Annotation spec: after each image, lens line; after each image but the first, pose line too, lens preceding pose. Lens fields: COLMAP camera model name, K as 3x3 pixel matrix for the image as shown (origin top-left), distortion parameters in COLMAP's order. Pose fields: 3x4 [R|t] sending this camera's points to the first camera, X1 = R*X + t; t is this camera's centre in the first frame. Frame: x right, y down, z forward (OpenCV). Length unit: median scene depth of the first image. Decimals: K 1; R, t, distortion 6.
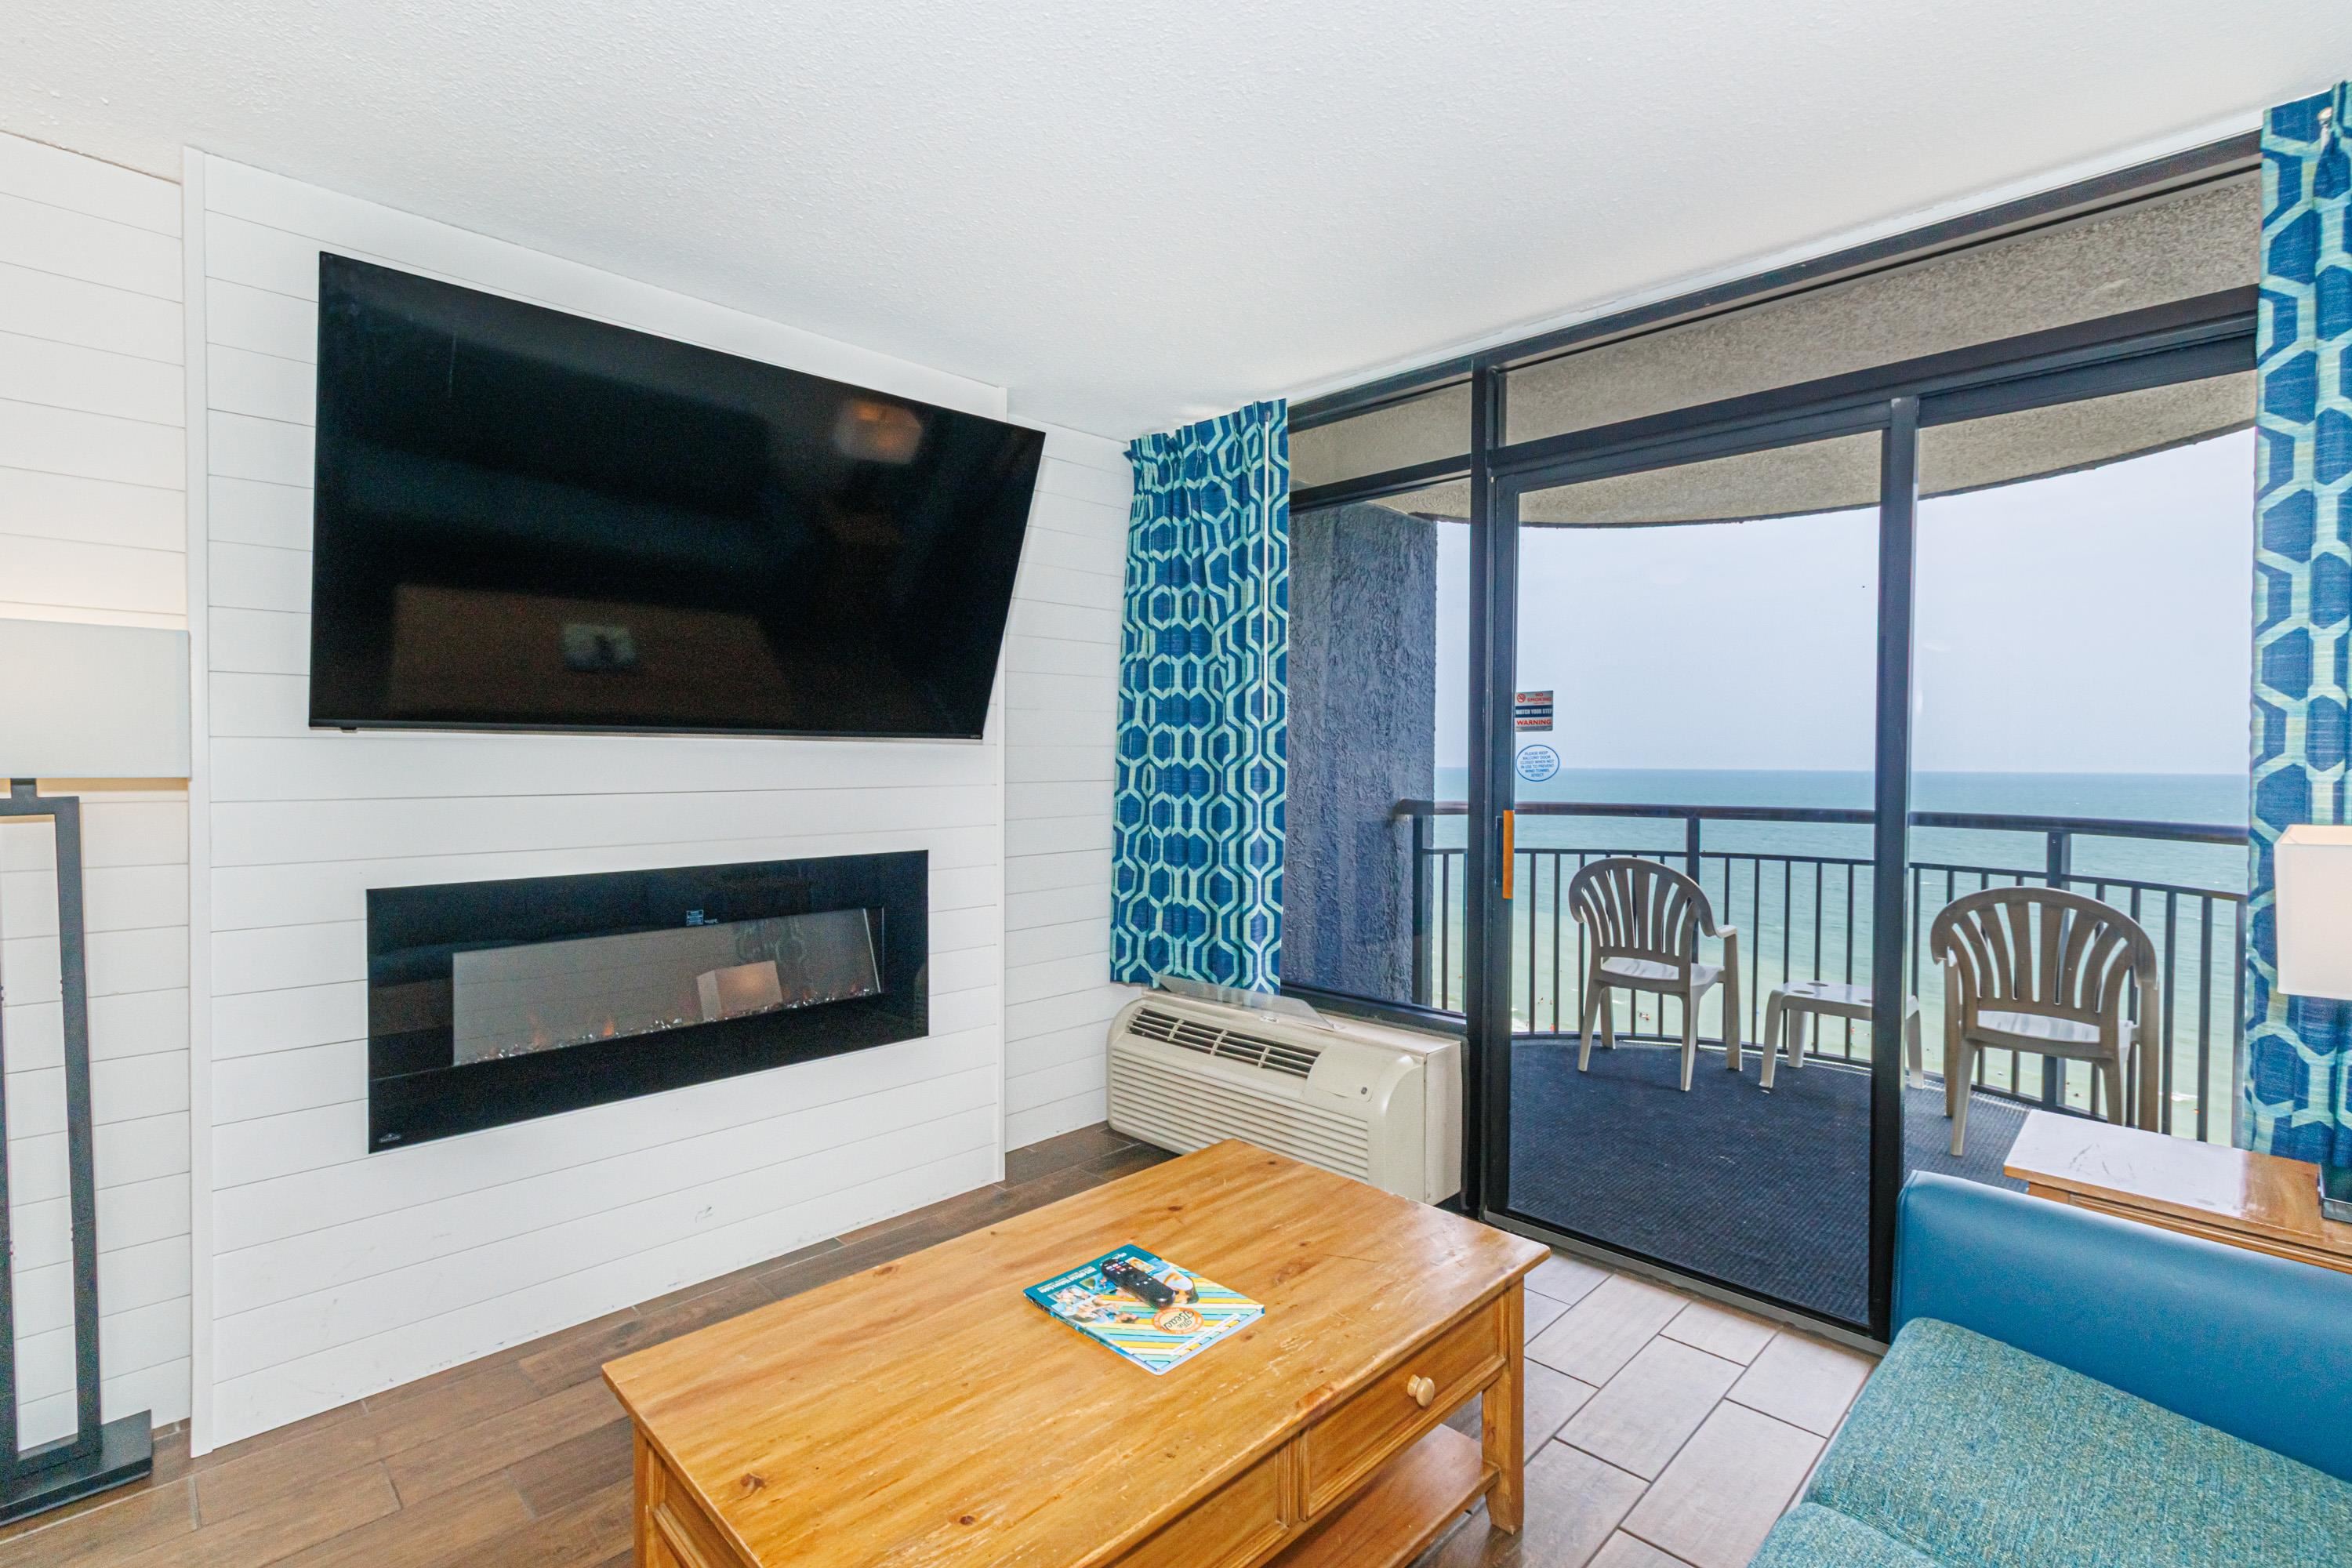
lens RADIAL K [[1084.8, 0, 1170.5], [0, 1084.8, 773.5], [0, 0, 1]] dist [0.001242, 0.001138]
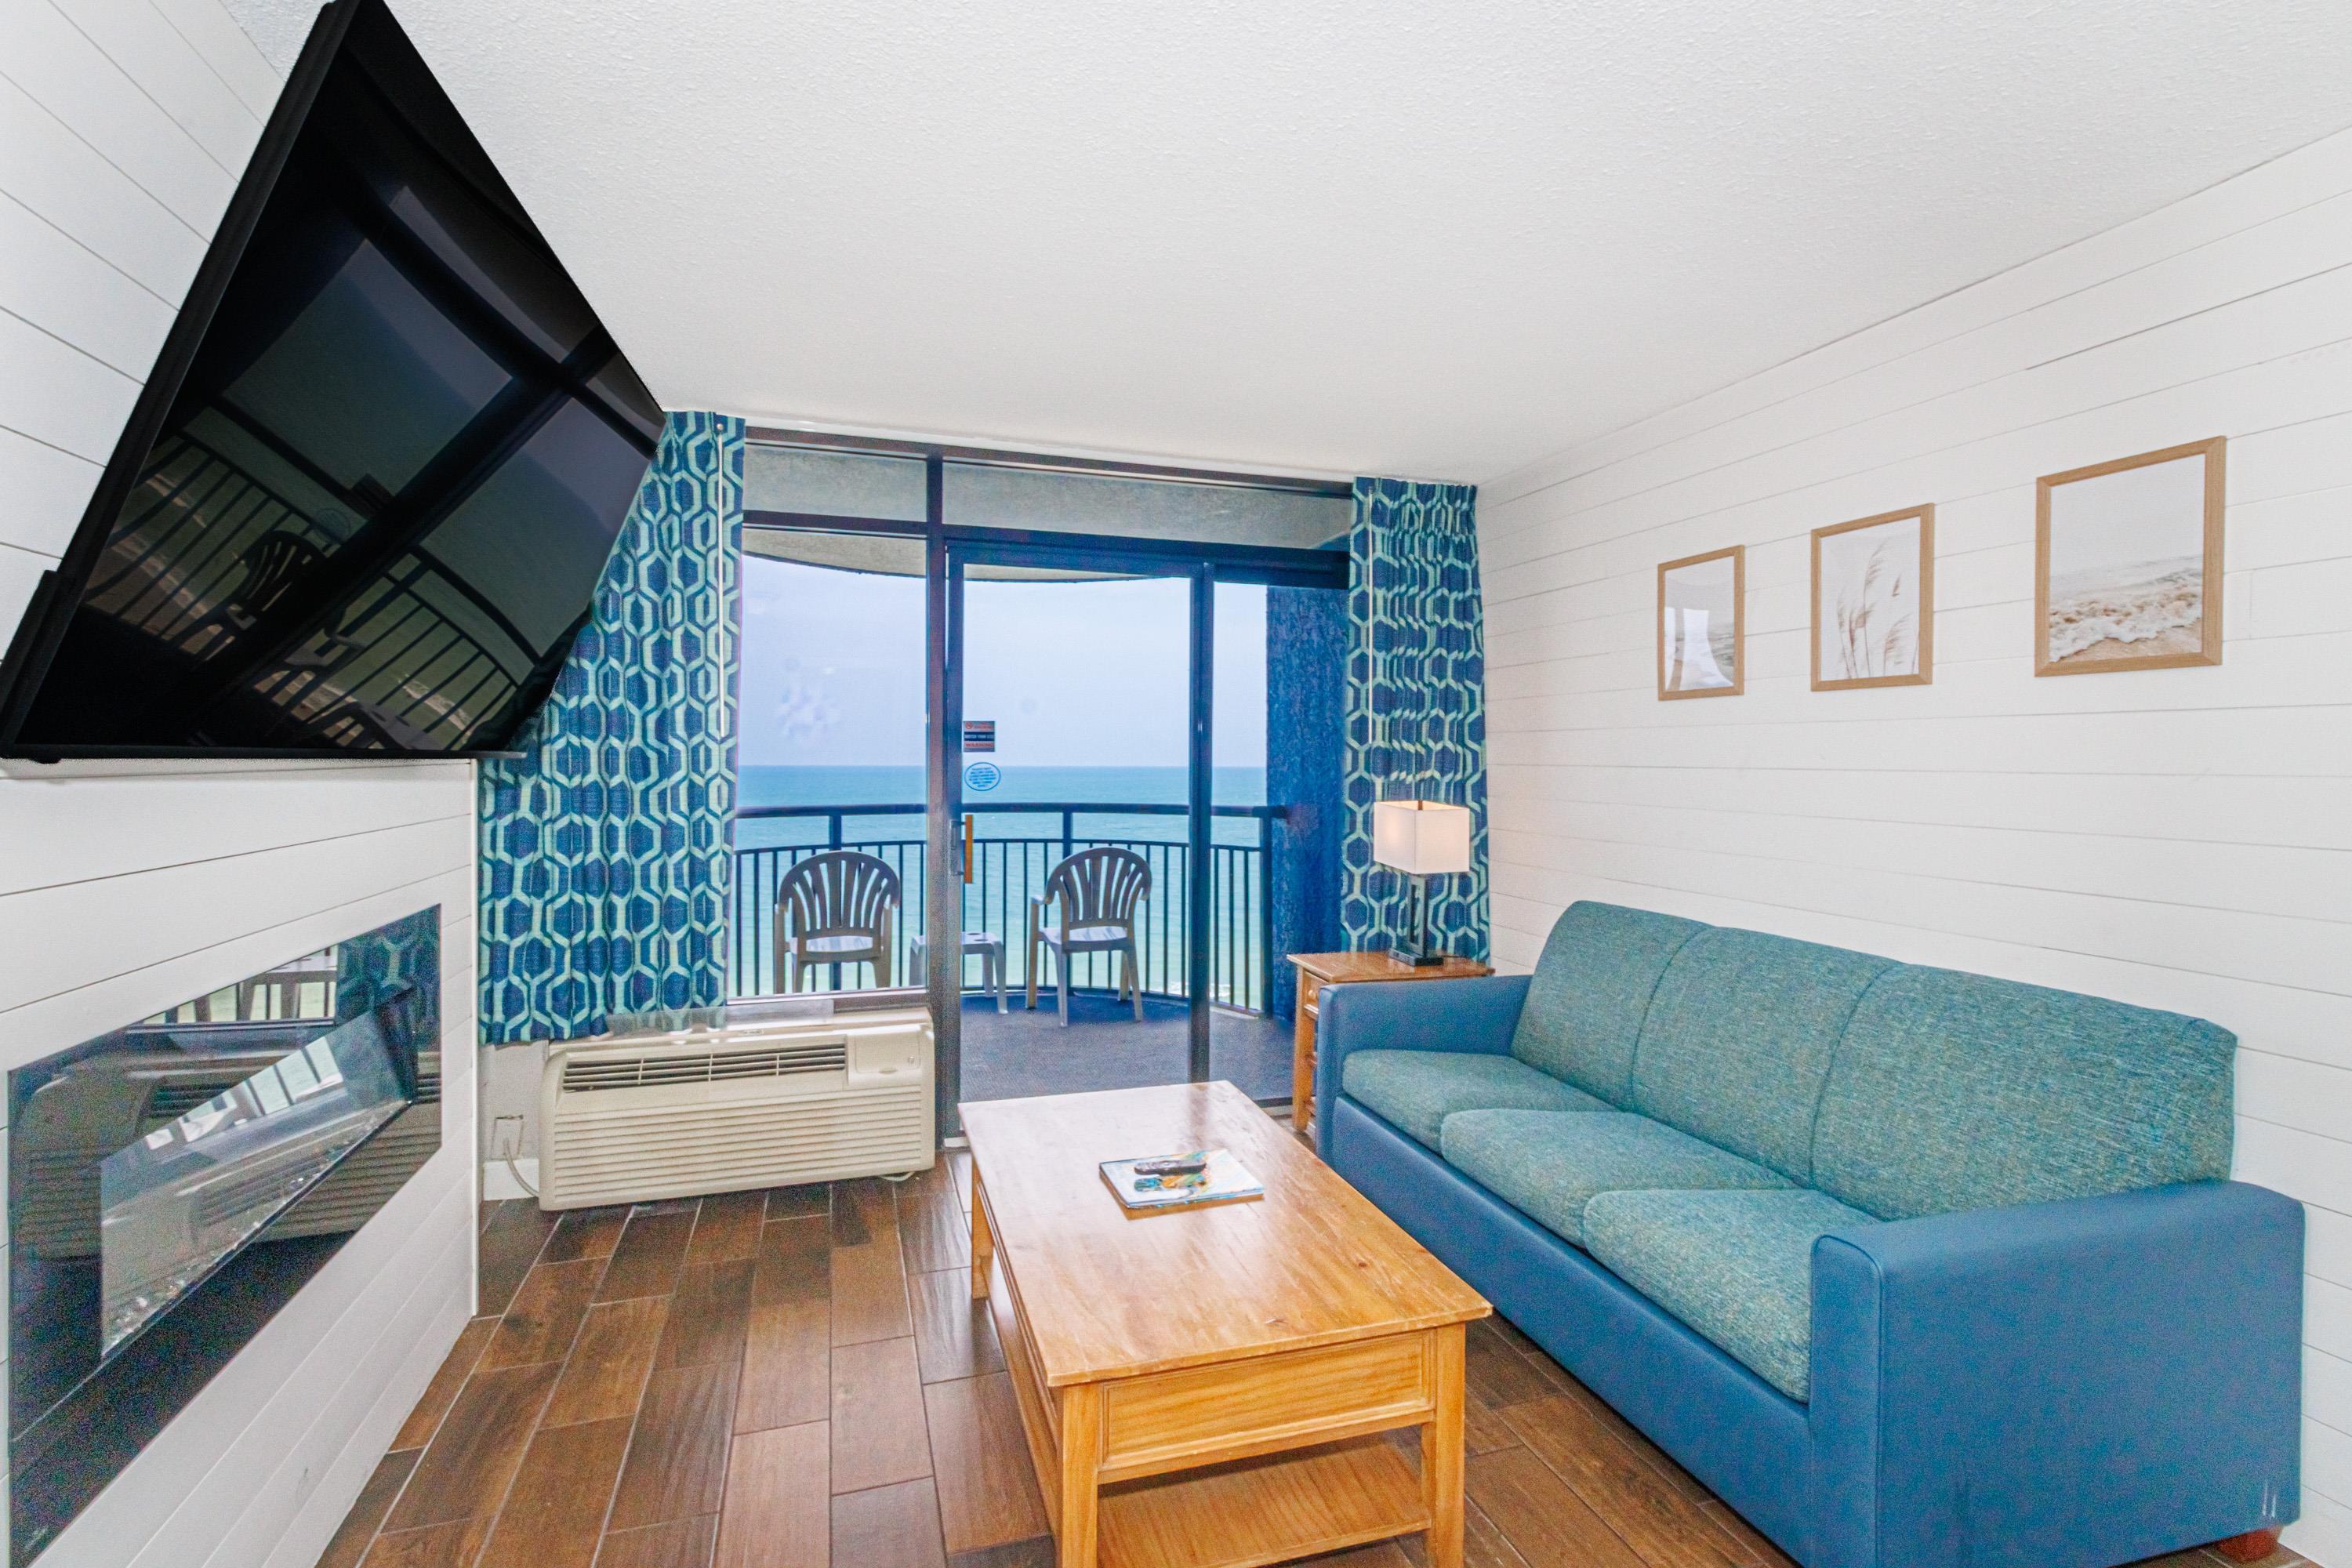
lens RADIAL K [[1084.8, 0, 1172.8], [0, 1084.8, 774.5], [0, 0, 1]] dist [0.001242, 0.001138]
pose [[0.459114, -0.015891, 0.888235, -0.678778], [0.010522, 0.999867, 0.012450, -0.024647], [-0.888315, 0.003630, 0.459220, 0.198755]]
